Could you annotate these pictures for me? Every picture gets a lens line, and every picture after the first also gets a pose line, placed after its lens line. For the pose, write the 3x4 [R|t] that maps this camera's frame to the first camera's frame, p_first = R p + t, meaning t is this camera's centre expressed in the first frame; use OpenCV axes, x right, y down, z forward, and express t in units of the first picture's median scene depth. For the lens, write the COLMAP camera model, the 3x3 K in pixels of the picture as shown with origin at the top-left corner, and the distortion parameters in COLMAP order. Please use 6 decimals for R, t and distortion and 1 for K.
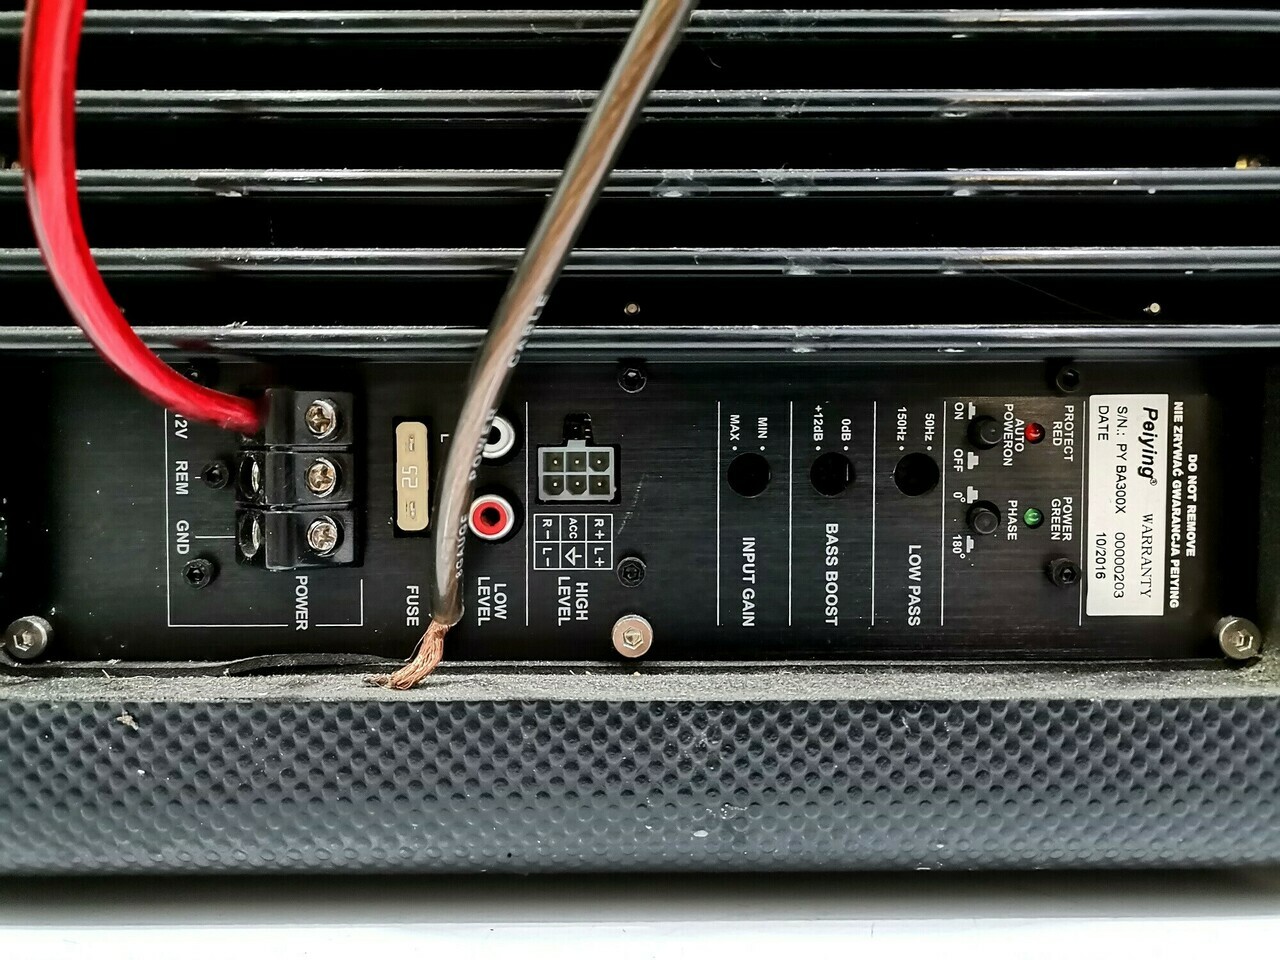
lens RADIAL K [[996.7, 0, 638.8], [0, 996.7, 484.3], [0, 0, 1]] dist [0.005860, -0.008127]
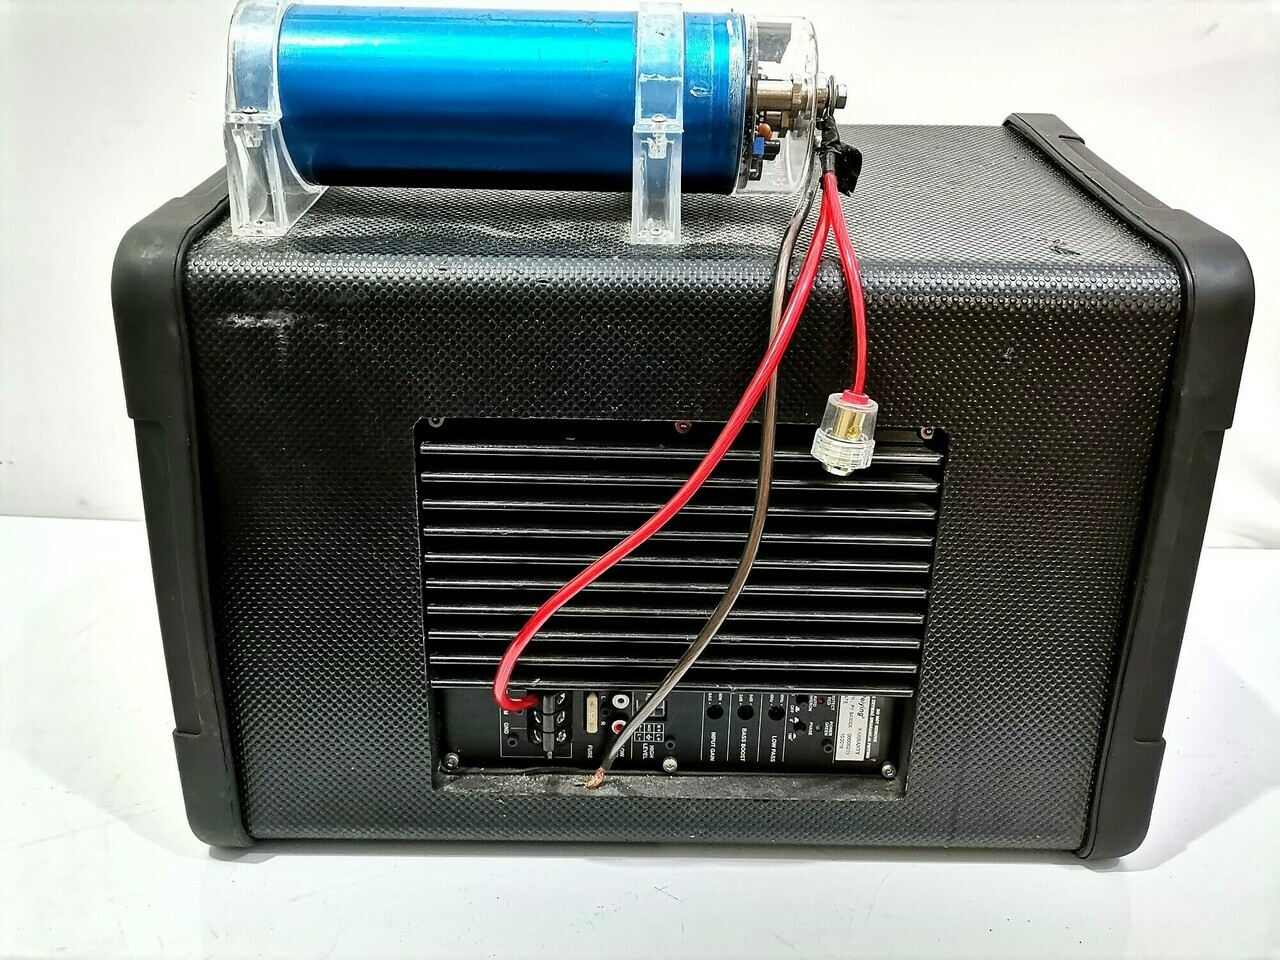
lens RADIAL K [[996.7, 0, 640.1], [0, 996.7, 477.3], [0, 0, 1]] dist [0.005860, -0.008127]
pose [[0.999716, 0.022512, 0.007841, -0.127928], [-0.023783, 0.964271, 0.263847, -1.334848], [-0.001621, -0.263958, 0.964533, -1.445942]]
